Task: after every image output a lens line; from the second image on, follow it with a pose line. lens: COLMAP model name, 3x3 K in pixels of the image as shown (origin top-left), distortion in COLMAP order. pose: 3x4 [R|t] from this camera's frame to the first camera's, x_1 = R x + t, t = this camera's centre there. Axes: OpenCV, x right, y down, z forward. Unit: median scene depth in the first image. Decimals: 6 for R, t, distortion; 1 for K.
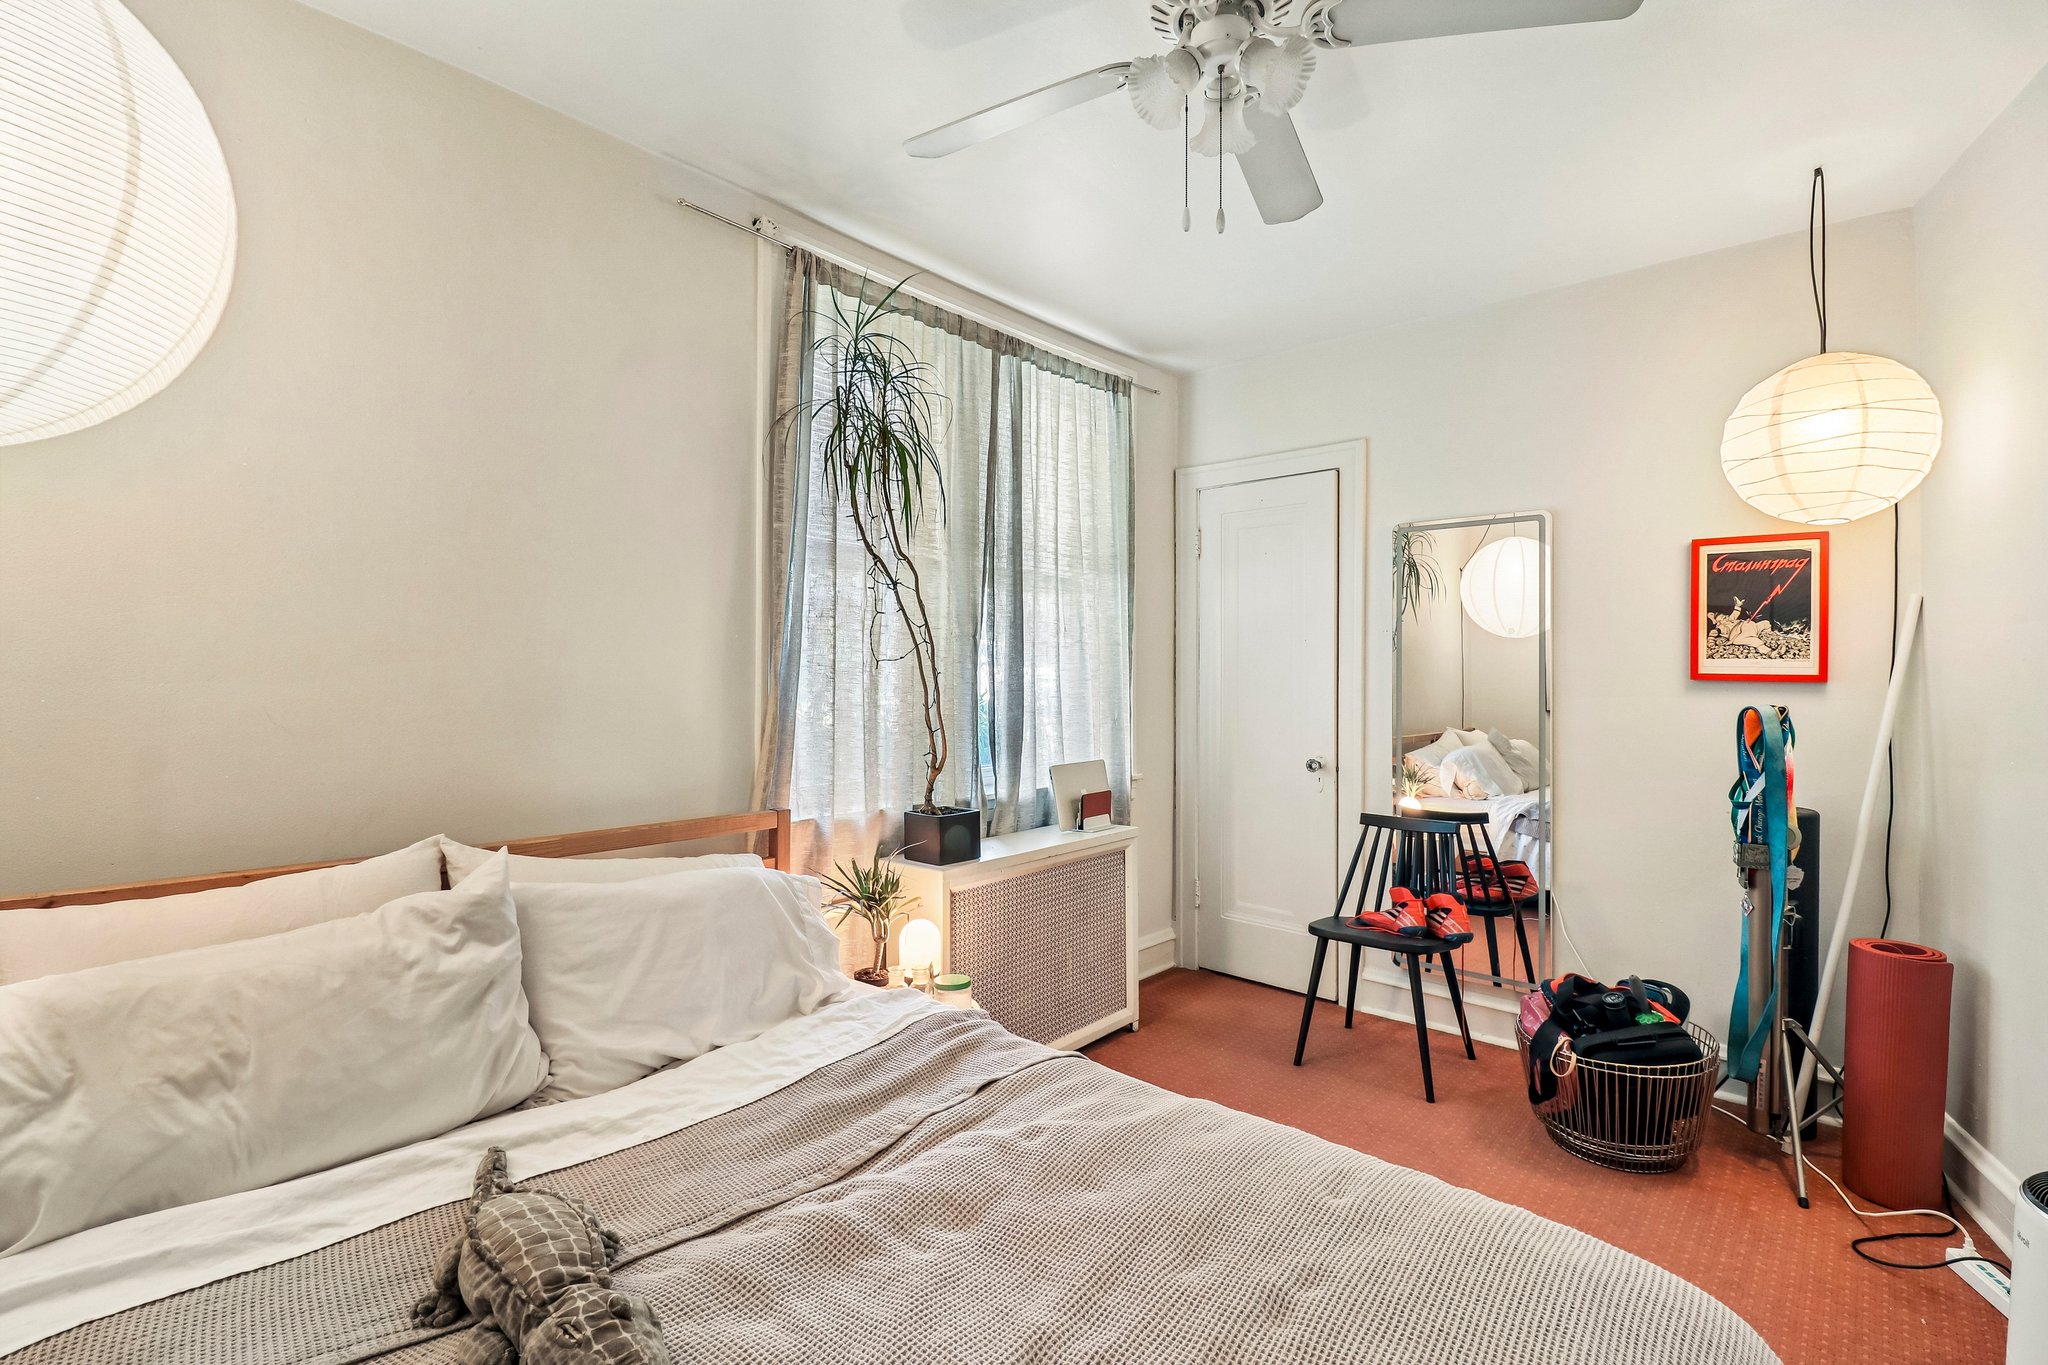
lens RADIAL K [[954.6, 0, 1020.1], [0, 954.6, 666.3], [0, 0, 1]] dist [0.002361, -0.016234]
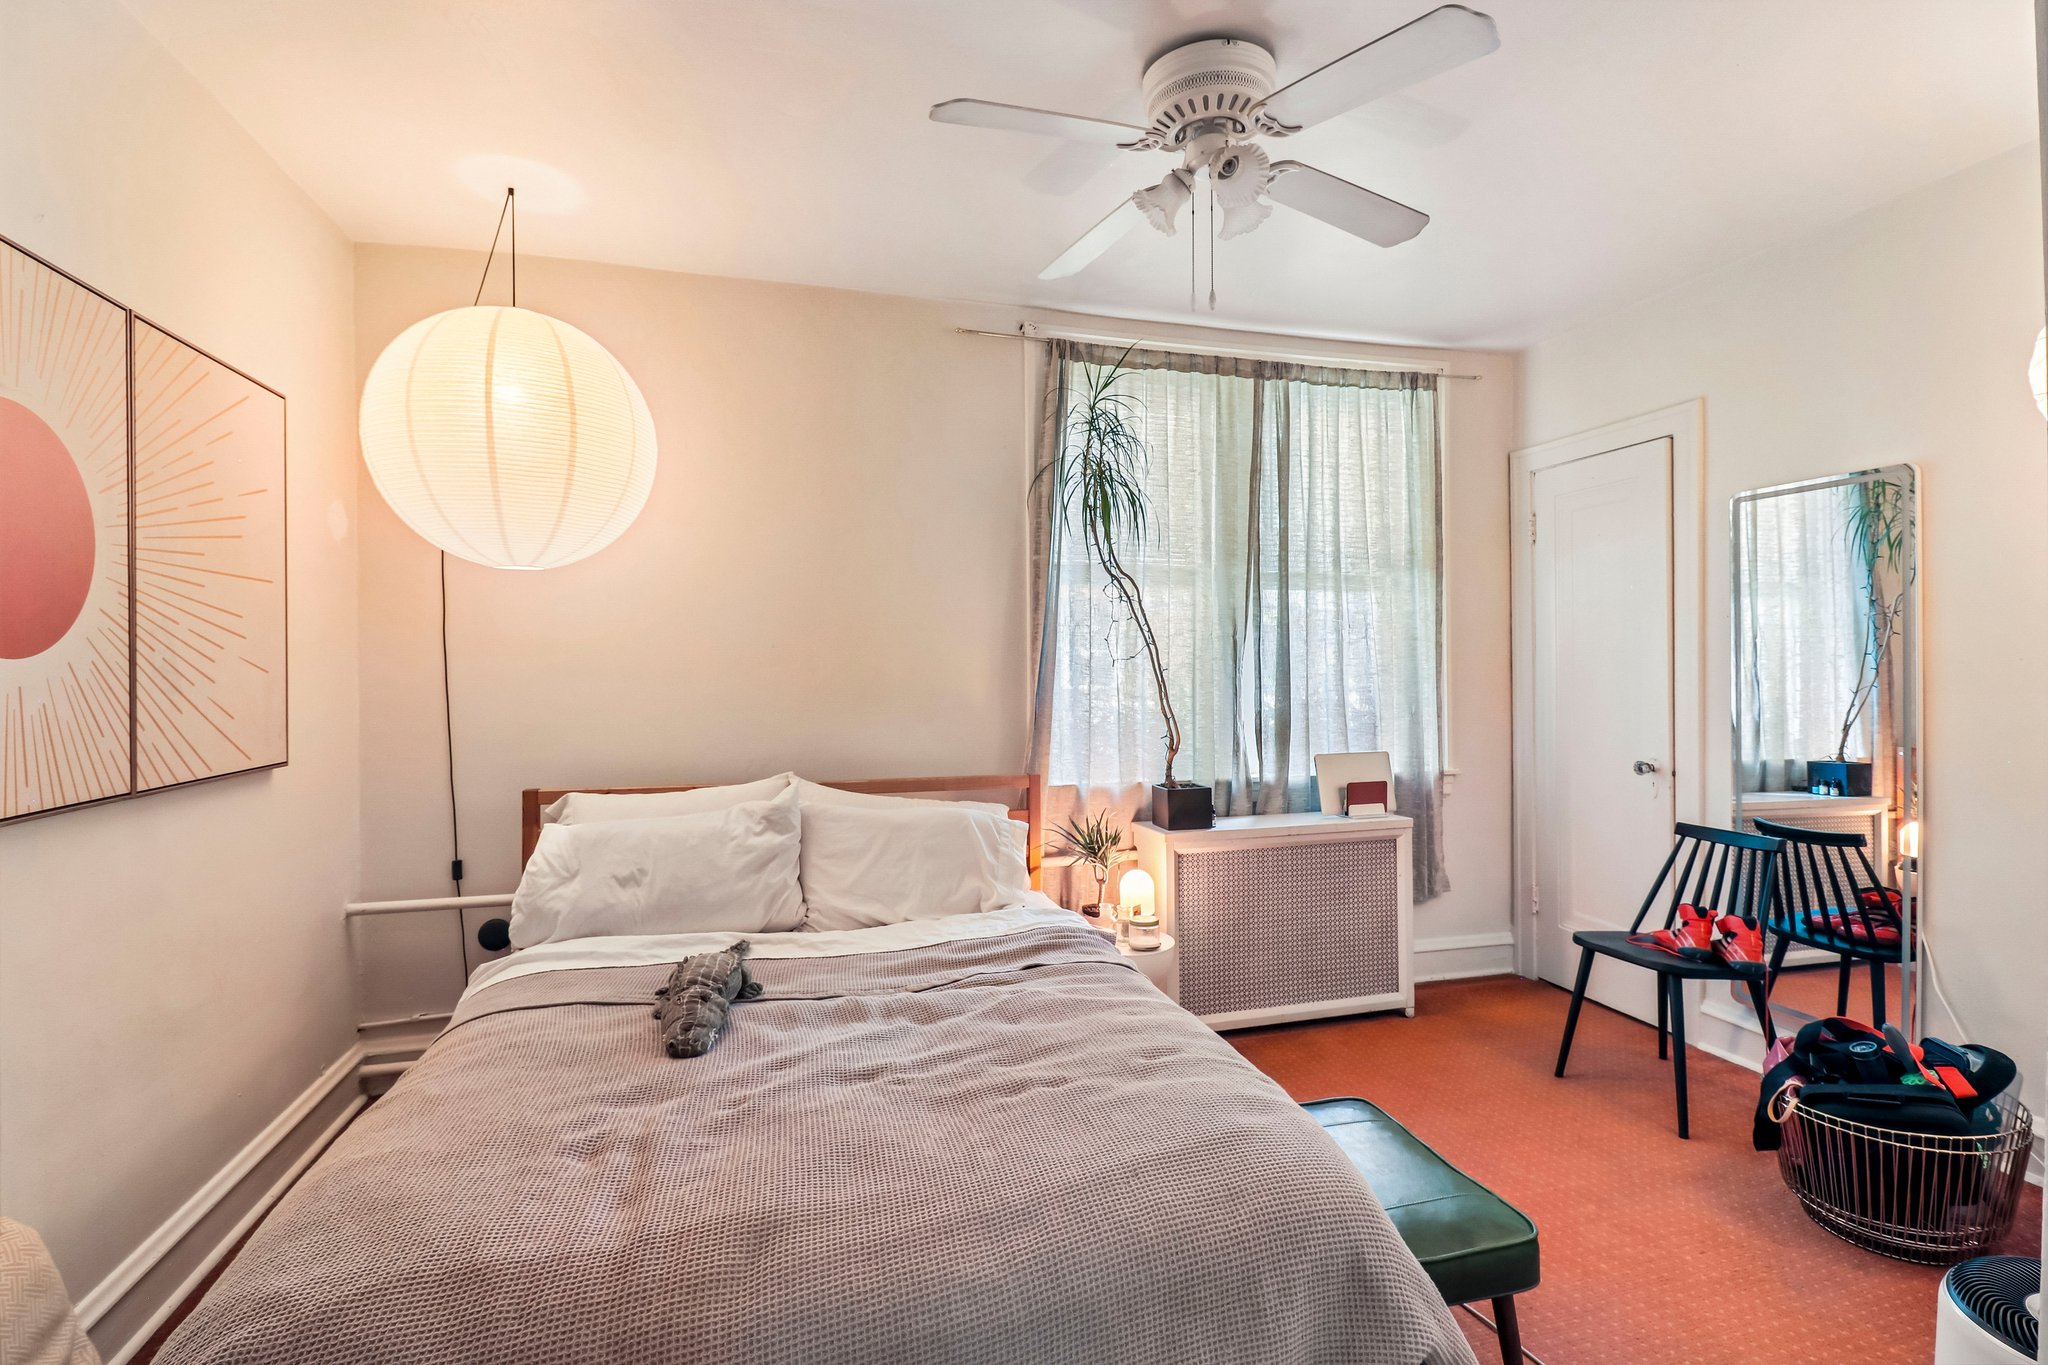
lens RADIAL K [[954.6, 0, 1020.1], [0, 954.6, 666.3], [0, 0, 1]] dist [0.002361, -0.016234]
pose [[0.837994, -0.008122, -0.545618, 0.406208], [0.011858, 0.999924, 0.003326, -0.002988], [0.545550, -0.009257, 0.838027, -0.100433]]
